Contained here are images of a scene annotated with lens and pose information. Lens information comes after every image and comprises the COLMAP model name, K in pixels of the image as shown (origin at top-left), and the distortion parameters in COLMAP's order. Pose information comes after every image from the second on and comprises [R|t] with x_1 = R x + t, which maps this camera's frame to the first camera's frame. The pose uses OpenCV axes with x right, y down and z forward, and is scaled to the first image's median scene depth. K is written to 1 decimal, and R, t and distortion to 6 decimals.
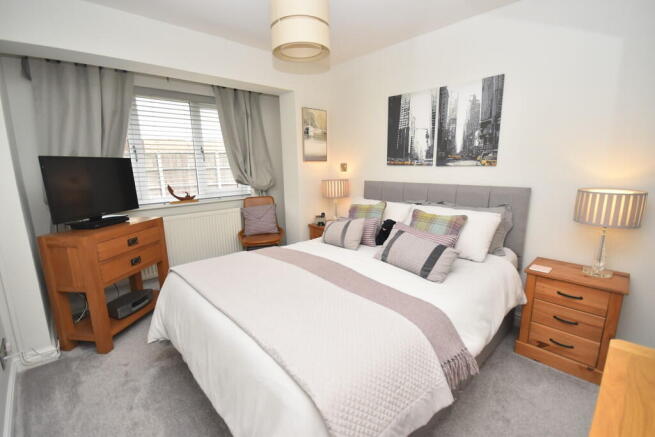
lens RADIAL K [[297.5, 0, 329.9], [0, 297.5, 224.5], [0, 0, 1]] dist [0.043239, -0.019585]
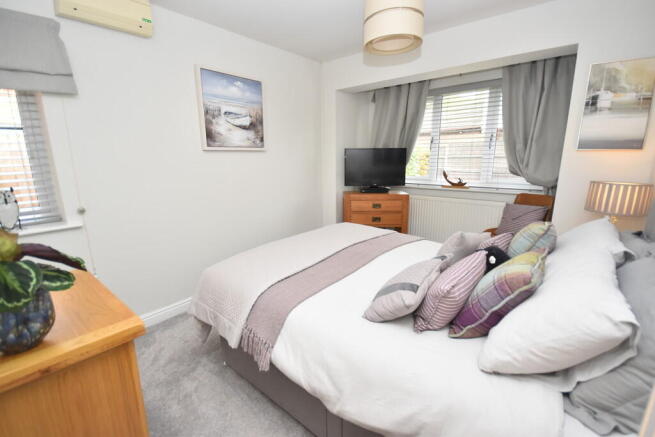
lens RADIAL K [[297.5, 0, 329.9], [0, 297.5, 224.5], [0, 0, 1]] dist [0.043239, -0.019585]
pose [[0.109614, 0.249732, -0.962091, 0.557503], [-0.197661, 0.954069, 0.225129, -0.102675], [0.974123, 0.165491, 0.153941, 0.416206]]
